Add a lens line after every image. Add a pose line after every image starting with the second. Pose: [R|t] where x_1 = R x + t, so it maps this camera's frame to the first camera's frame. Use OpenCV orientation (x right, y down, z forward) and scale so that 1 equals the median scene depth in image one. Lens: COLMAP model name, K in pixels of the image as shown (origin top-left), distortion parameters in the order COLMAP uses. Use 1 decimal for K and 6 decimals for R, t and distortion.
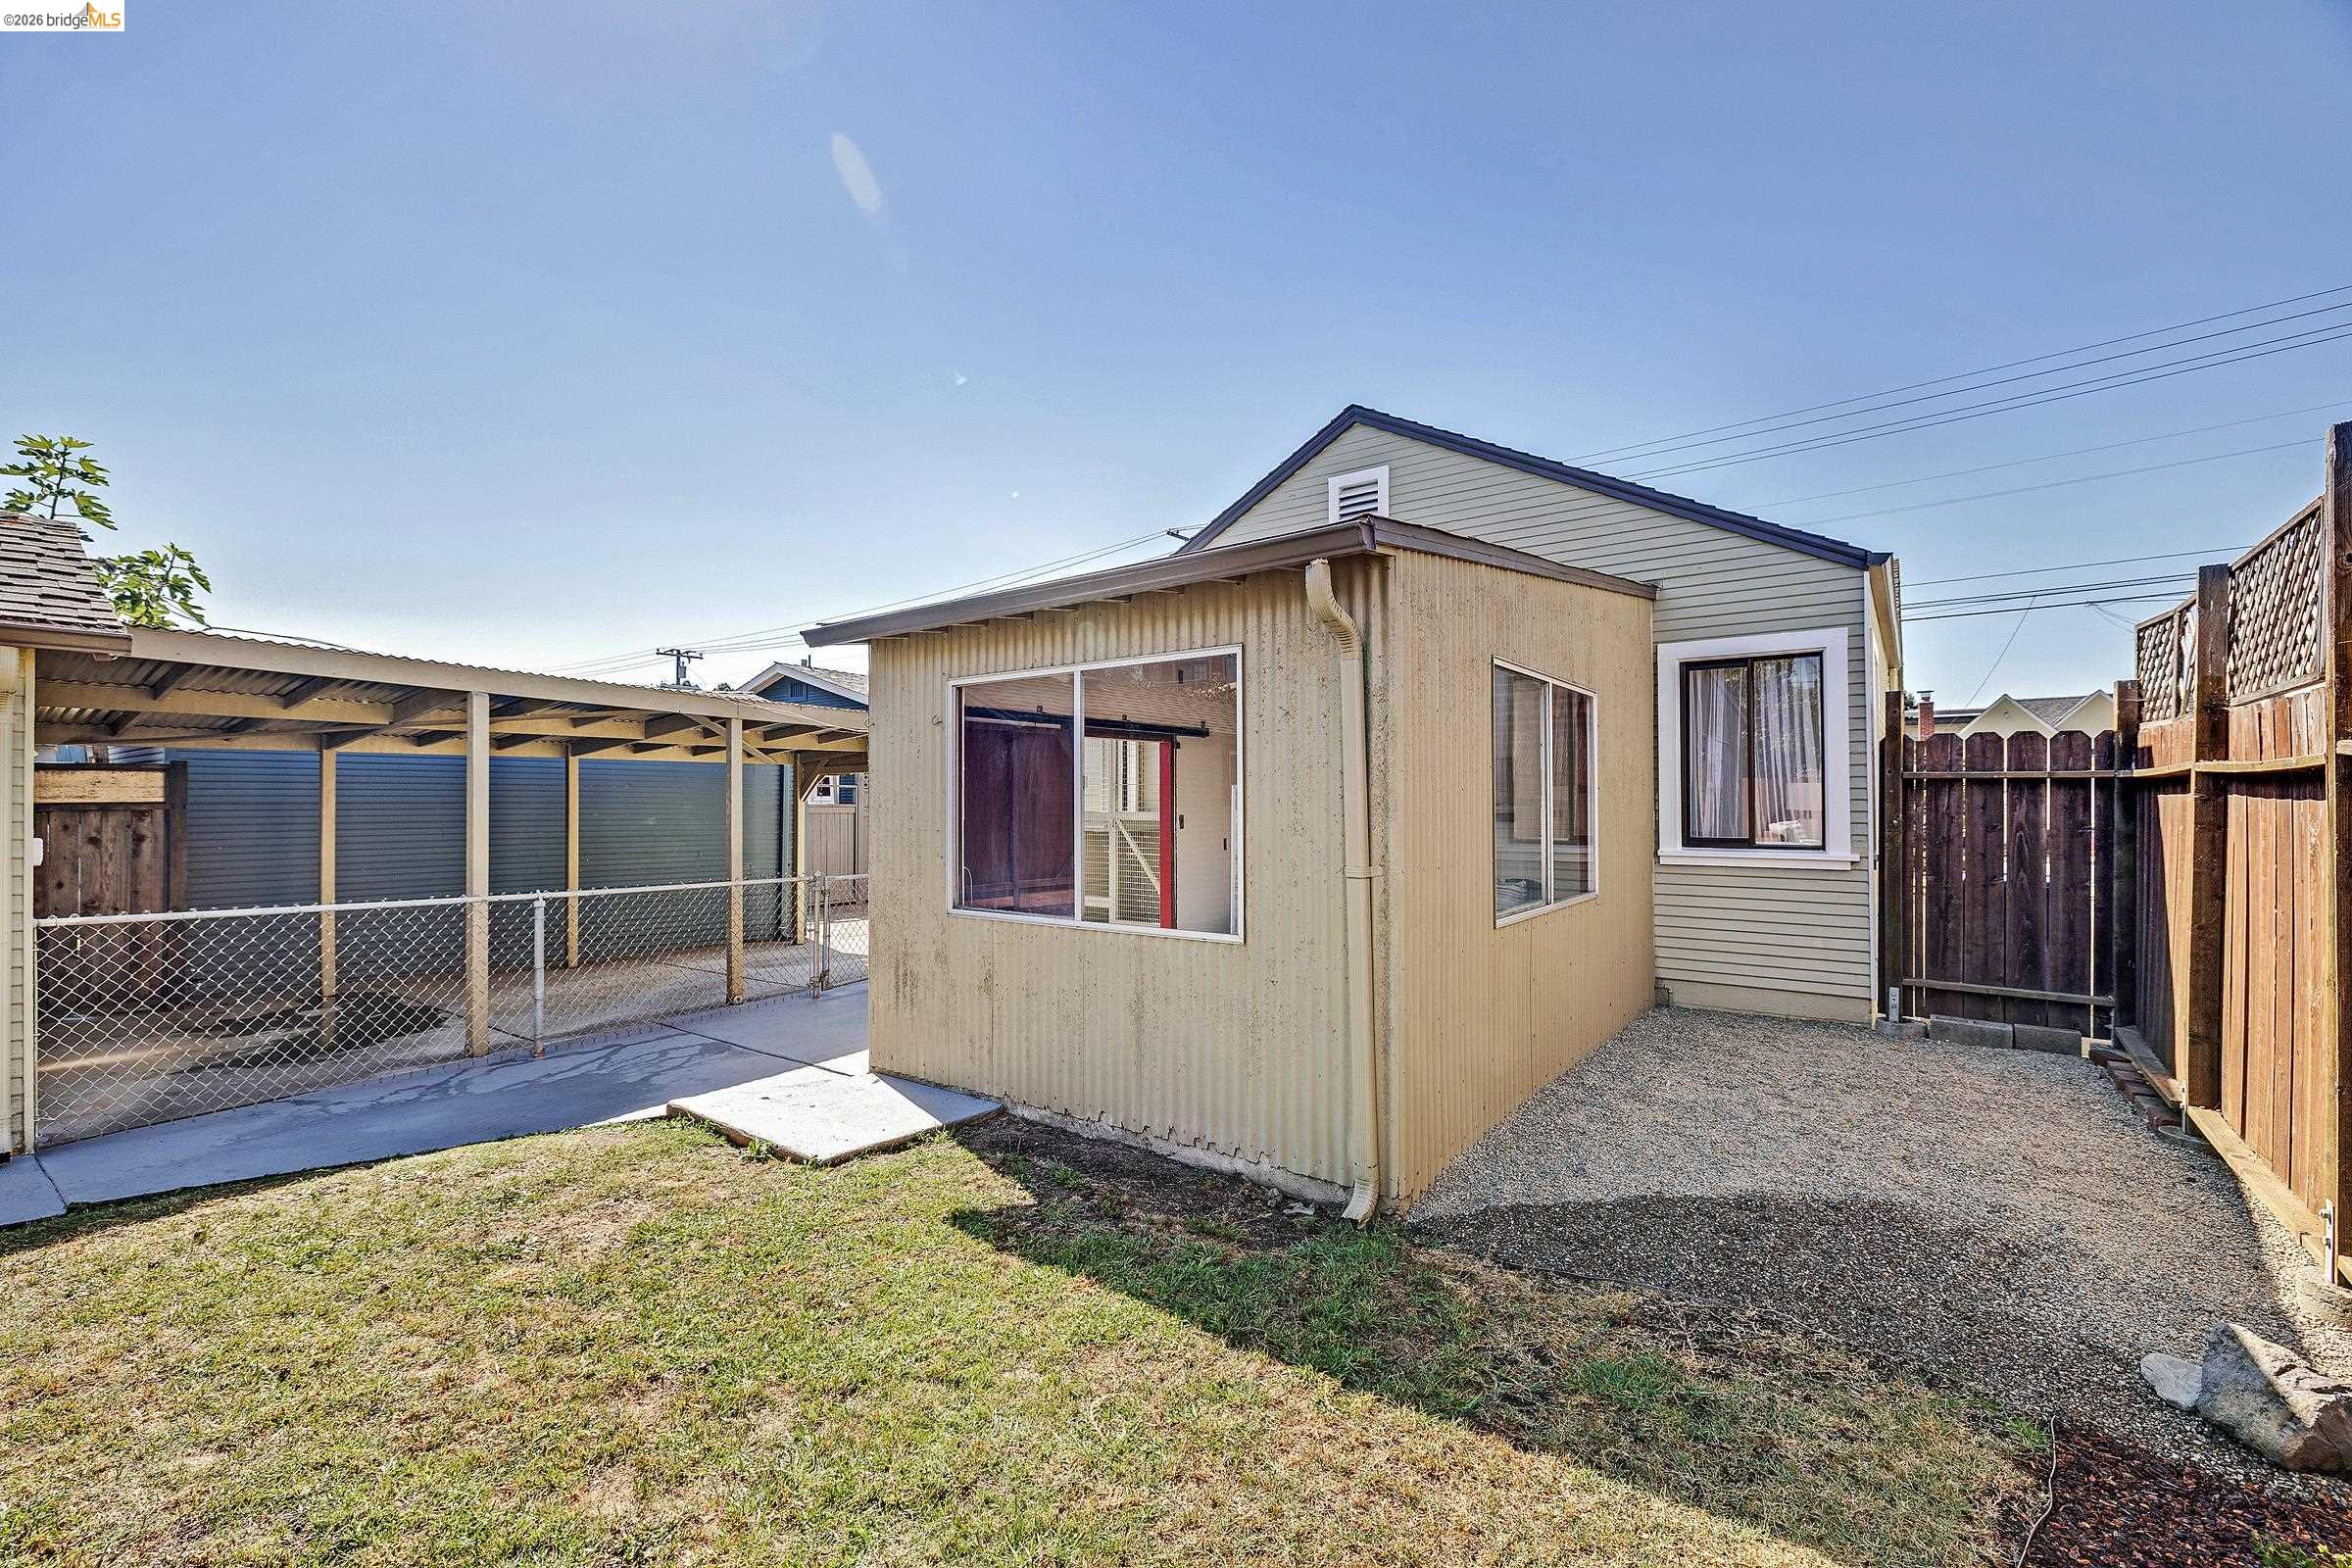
lens RADIAL K [[982.3, 0, 1177.1], [0, 982.3, 784.5], [0, 0, 1]] dist [0.002546, -0.000268]
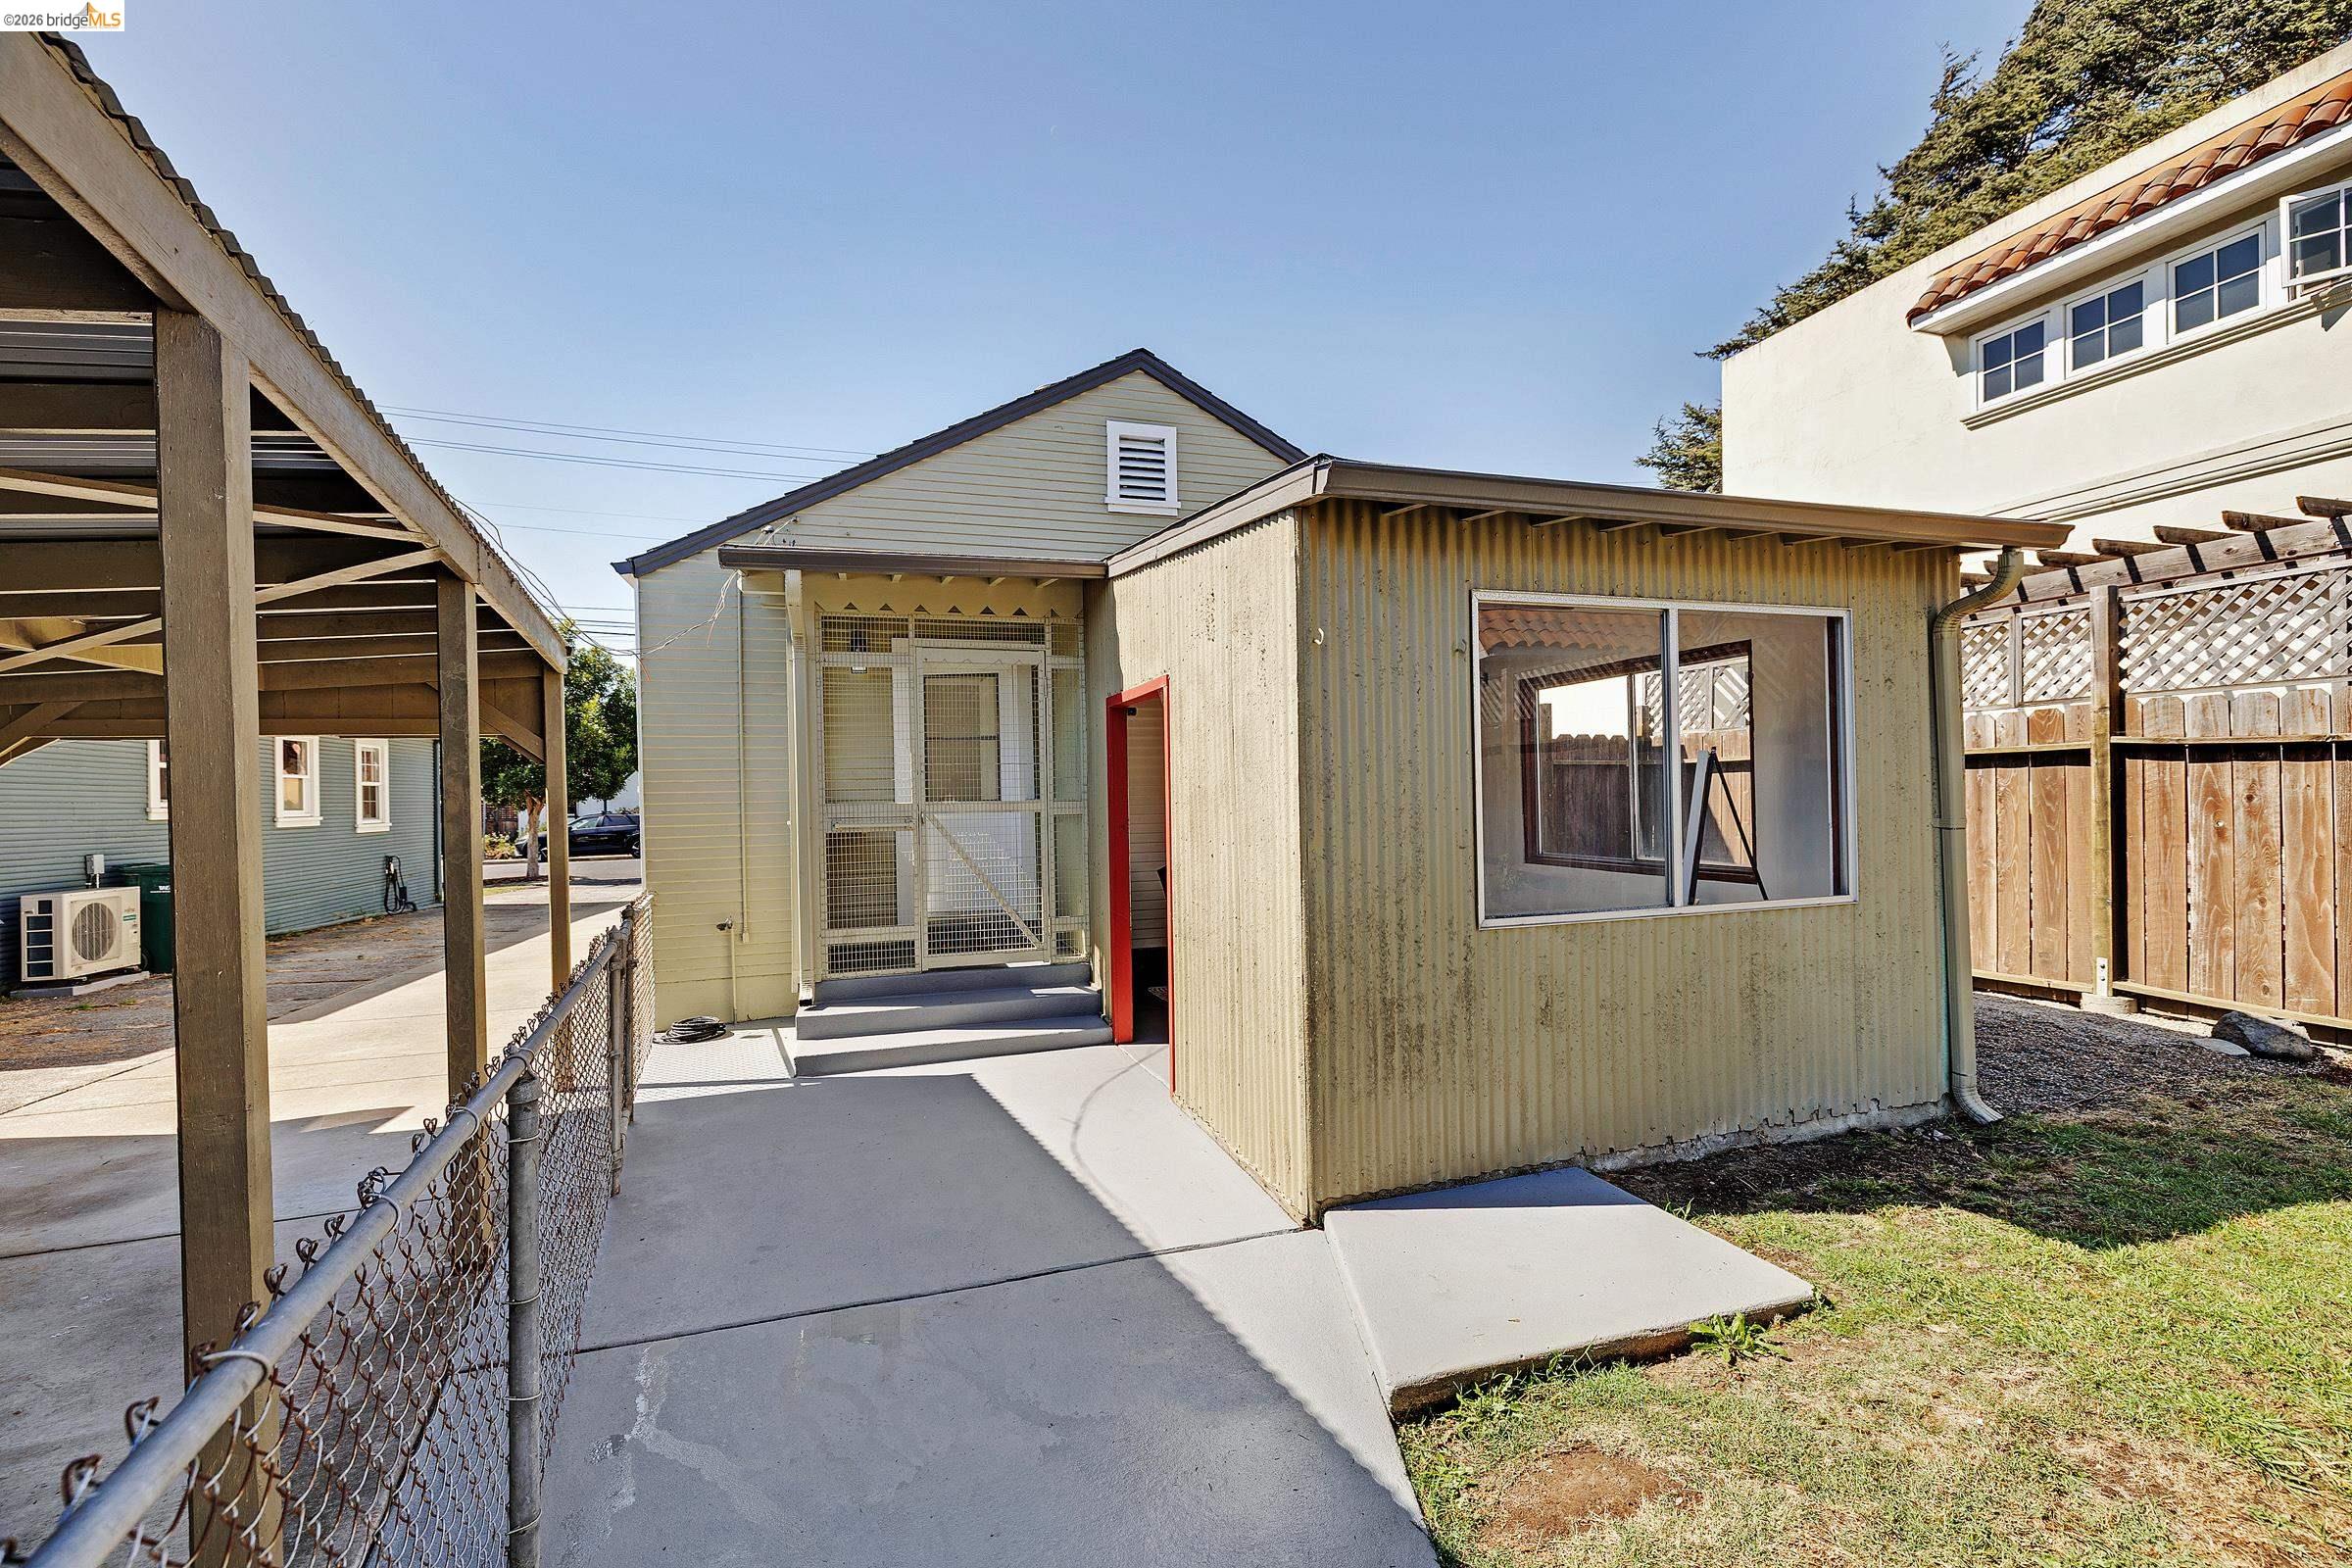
lens RADIAL K [[982.3, 0, 1168.0], [0, 982.3, 792.4], [0, 0, 1]] dist [0.002546, -0.000268]
pose [[0.582497, -0.005618, 0.812813, -0.967617], [0.004554, 0.999983, 0.003648, 0.033391], [-0.812820, 0.001577, 0.582513, 0.809191]]
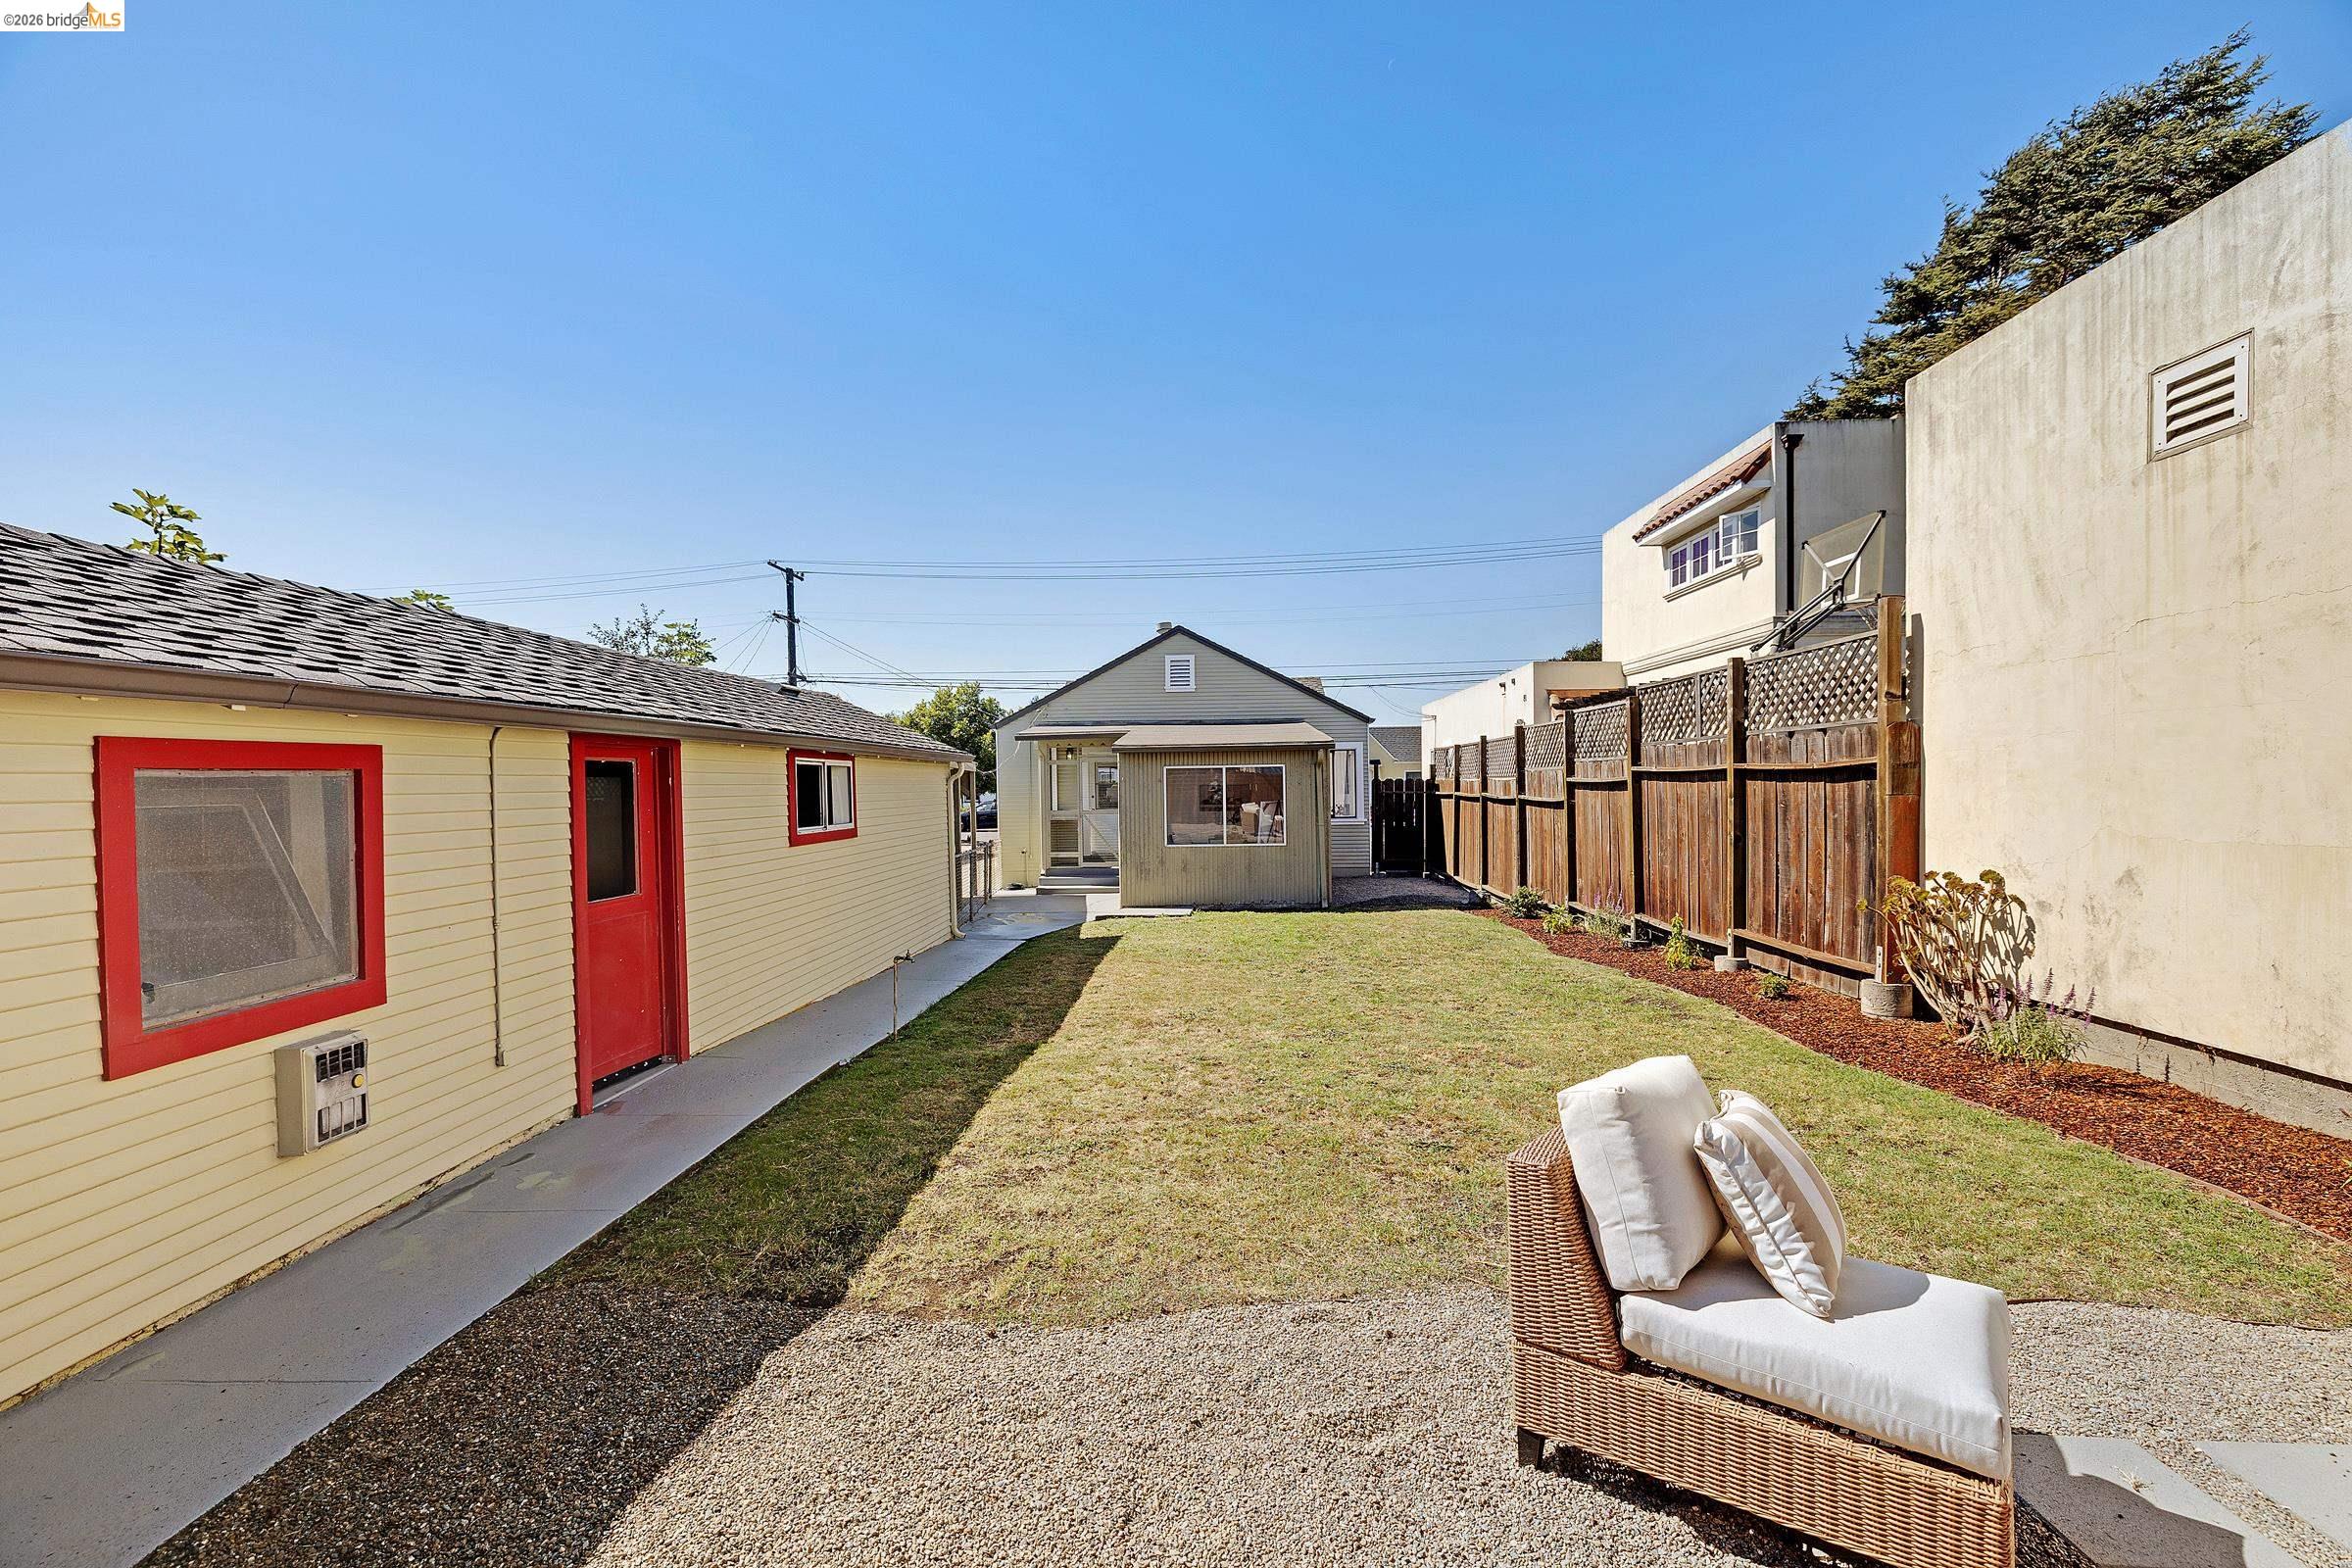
lens RADIAL K [[982.3, 0, 1178.3], [0, 982.3, 790.9], [0, 0, 1]] dist [0.002546, -0.000268]
pose [[0.822677, -0.011852, 0.568386, -1.940008], [0.003179, 0.999863, 0.016249, -0.084952], [-0.568501, -0.011561, 0.822601, -1.481907]]
